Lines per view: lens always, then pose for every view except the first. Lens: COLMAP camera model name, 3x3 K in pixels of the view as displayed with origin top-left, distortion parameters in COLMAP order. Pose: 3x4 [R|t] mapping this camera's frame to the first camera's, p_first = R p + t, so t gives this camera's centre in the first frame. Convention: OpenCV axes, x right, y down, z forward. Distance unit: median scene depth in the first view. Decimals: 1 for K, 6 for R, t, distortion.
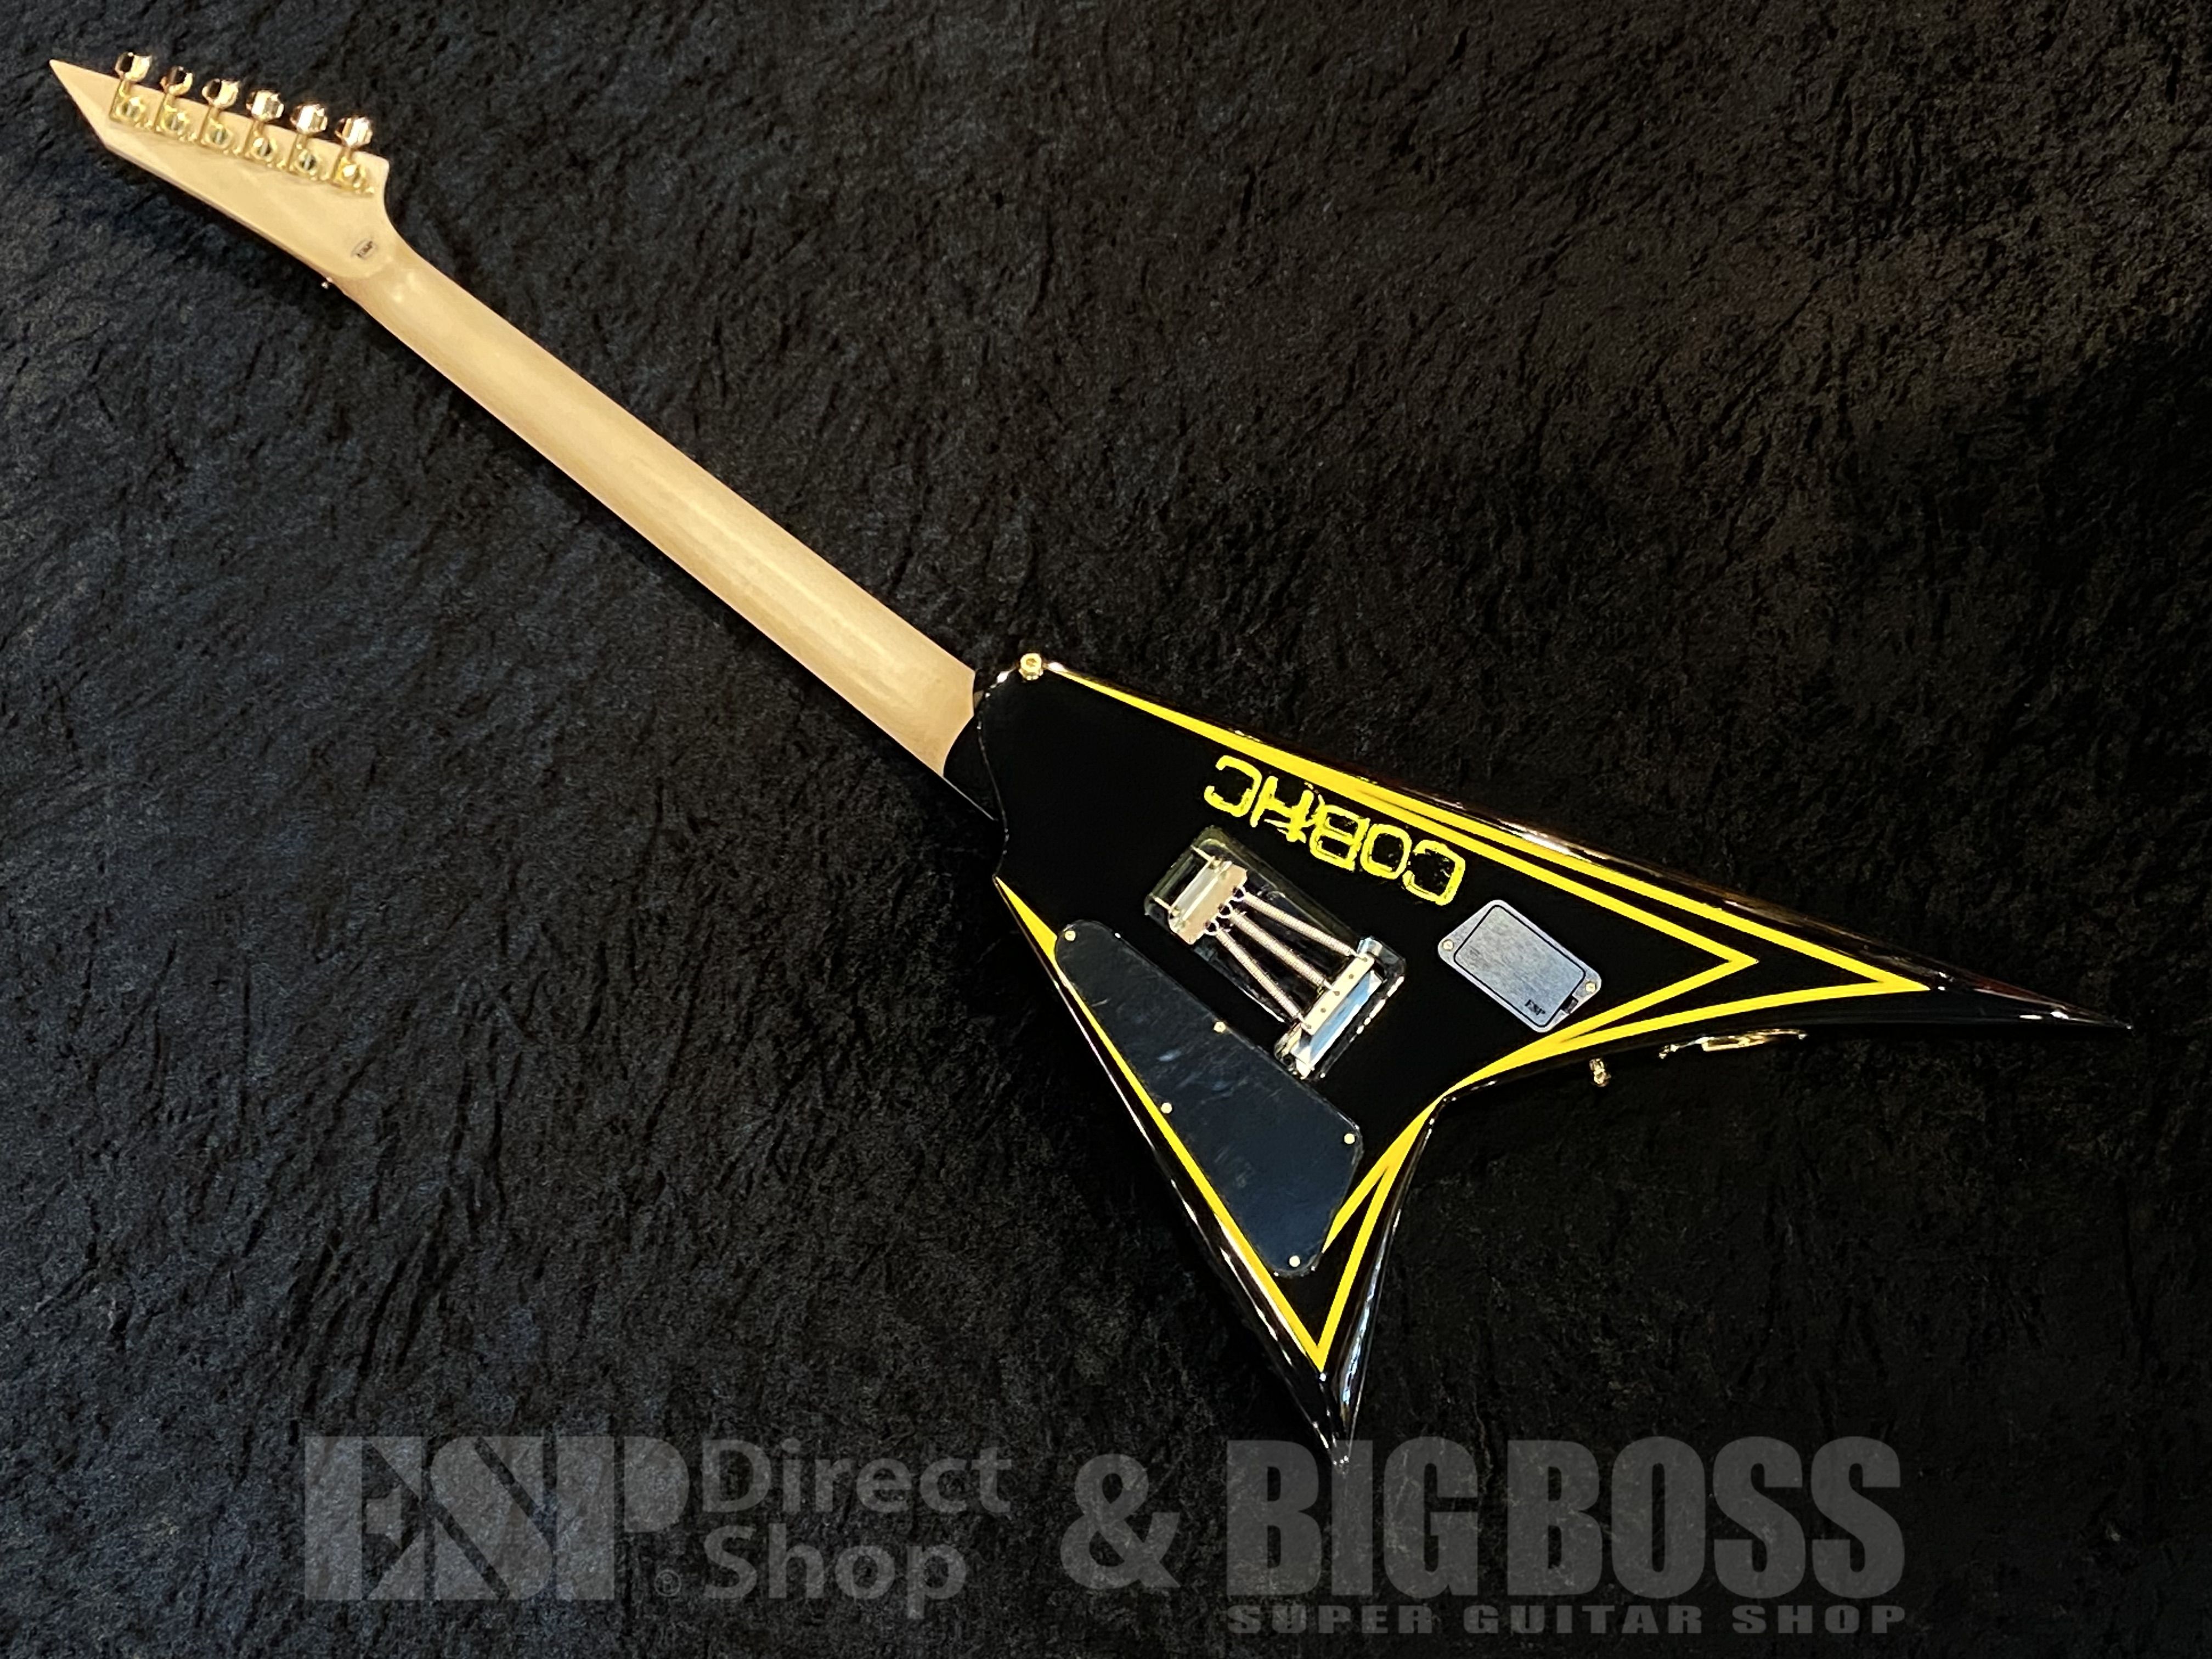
lens RADIAL K [[2961.4, 0, 1210.1], [0, 2961.4, 839.4], [0, 0, 1]] dist [0.146198, -0.503818]
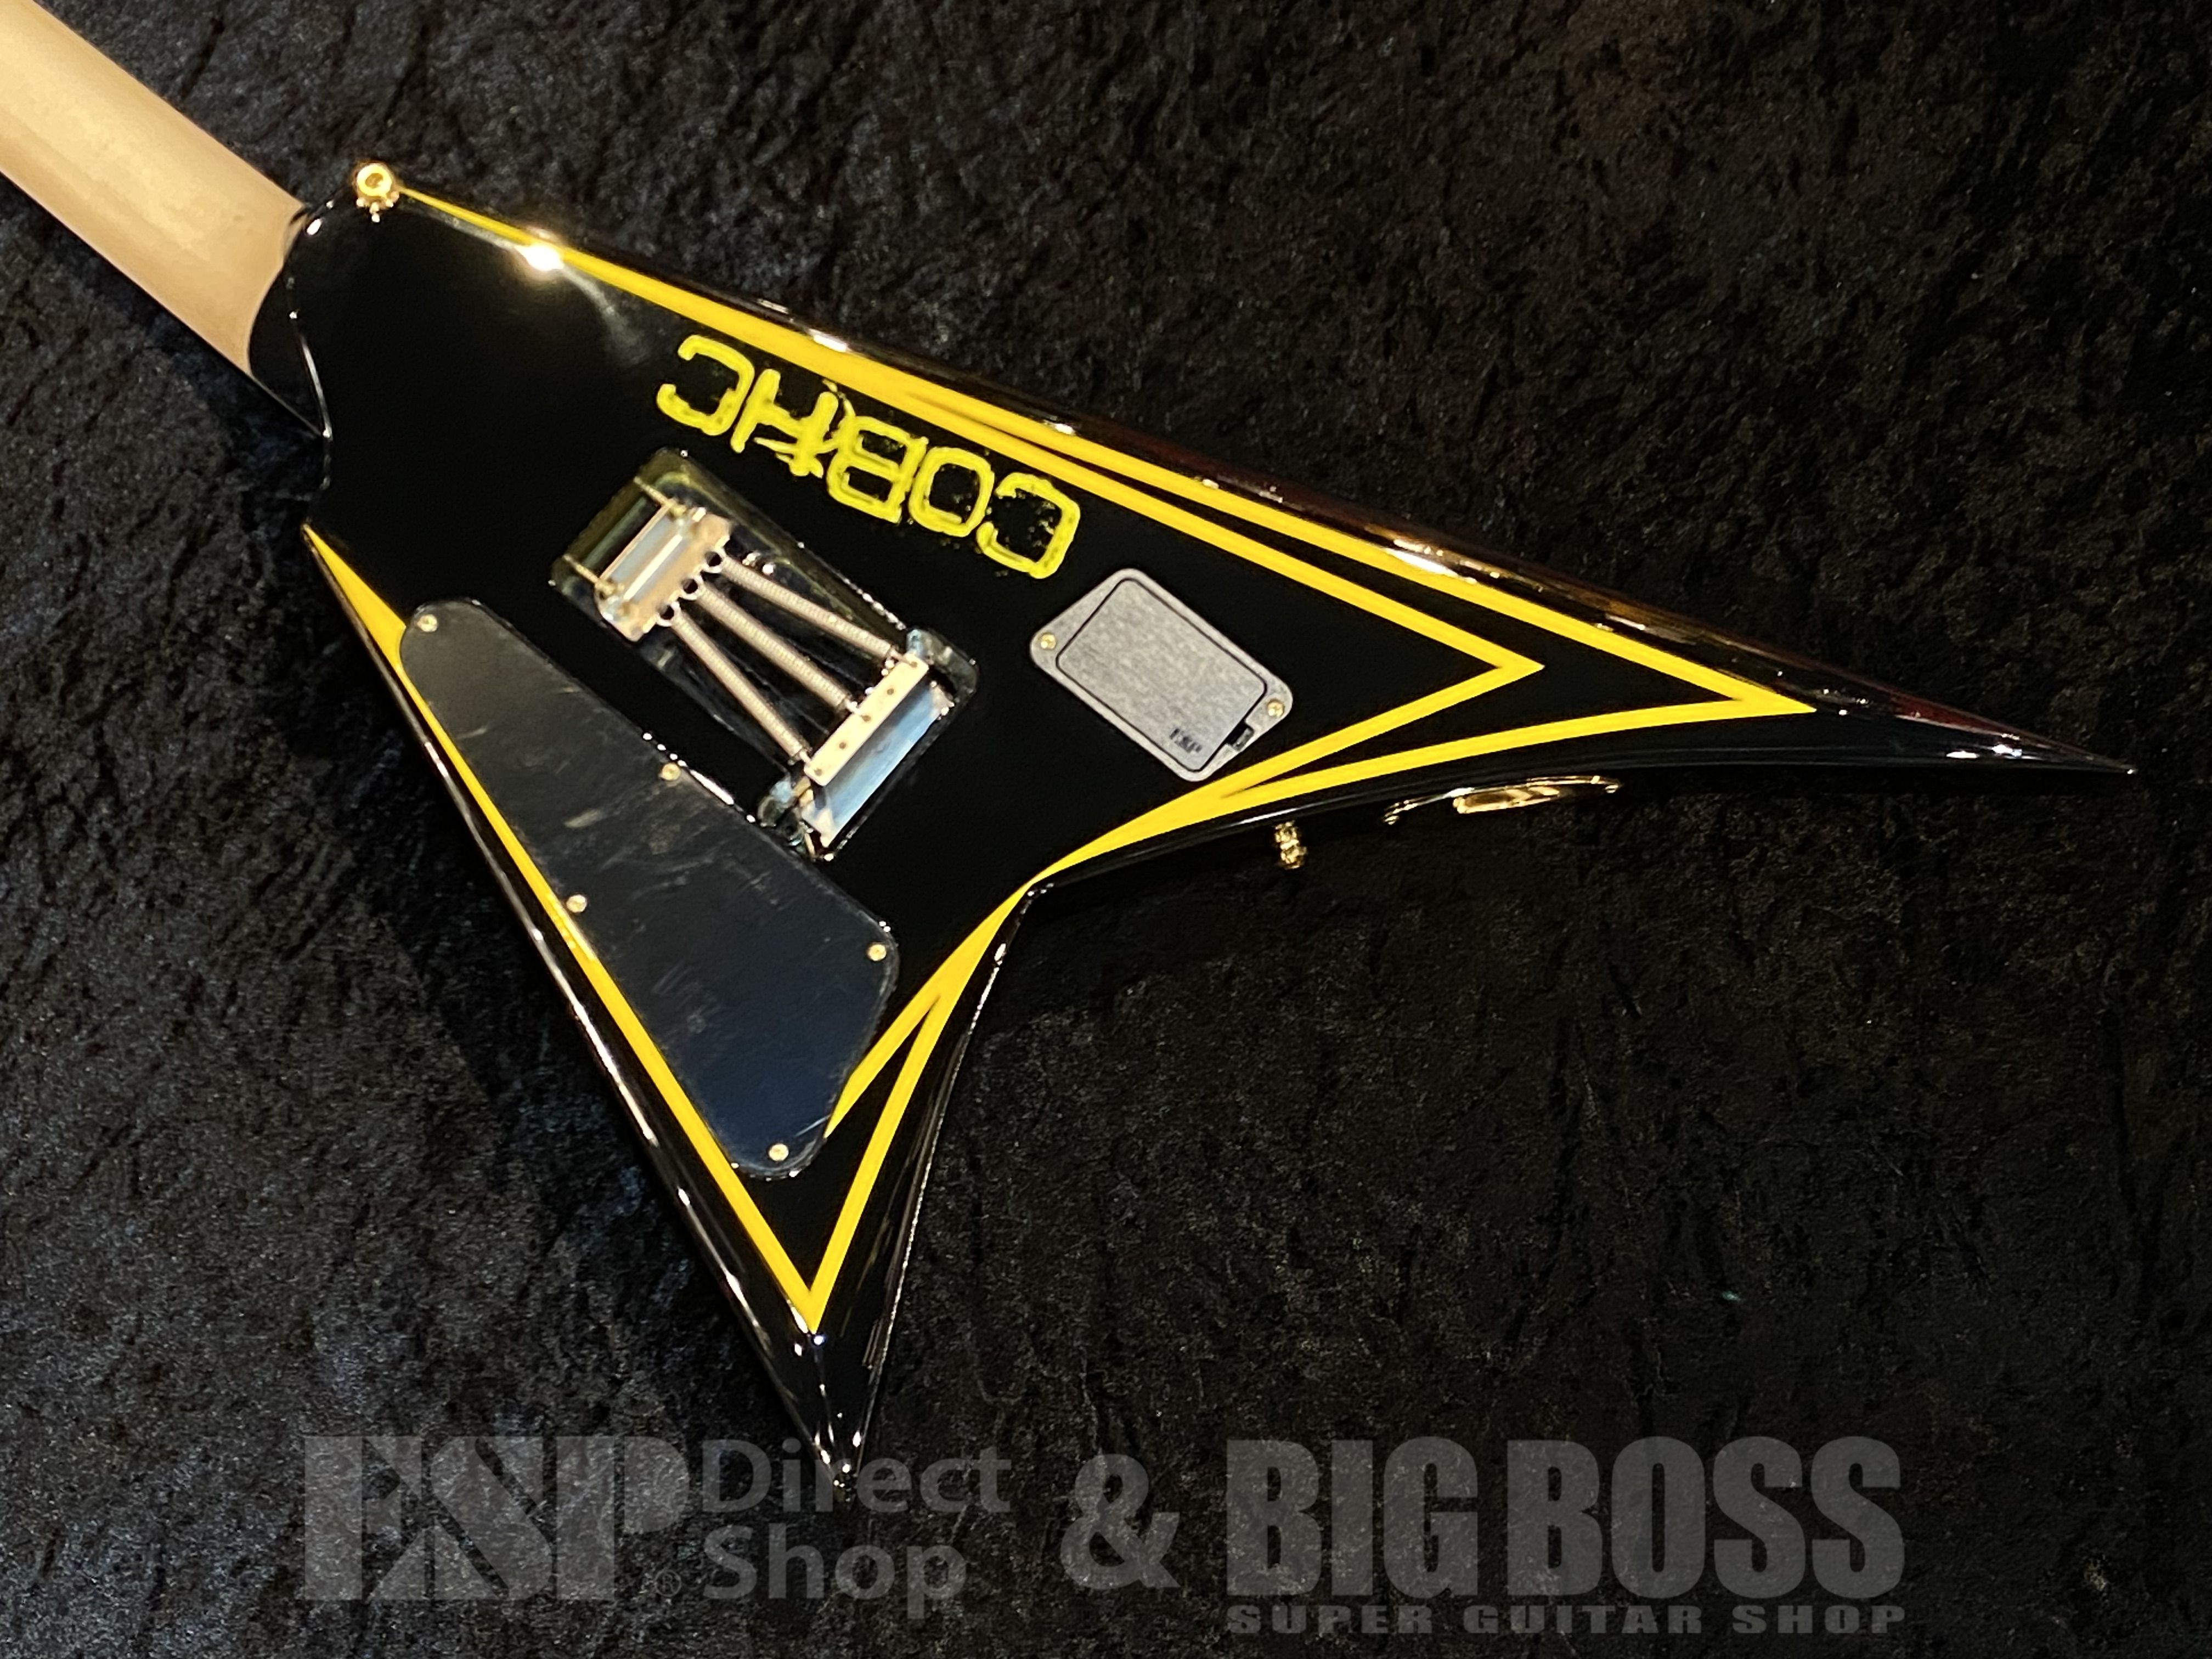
lens RADIAL K [[3063.5, 0, 1209.3], [0, 3063.5, 823.1], [0, 0, 1]] dist [0.189424, -0.603678]
pose [[0.999290, 0.000019, 0.037681, 0.088532], [-0.001906, 0.998745, 0.050047, 0.040801], [-0.037633, -0.050084, 0.998036, 0.352420]]
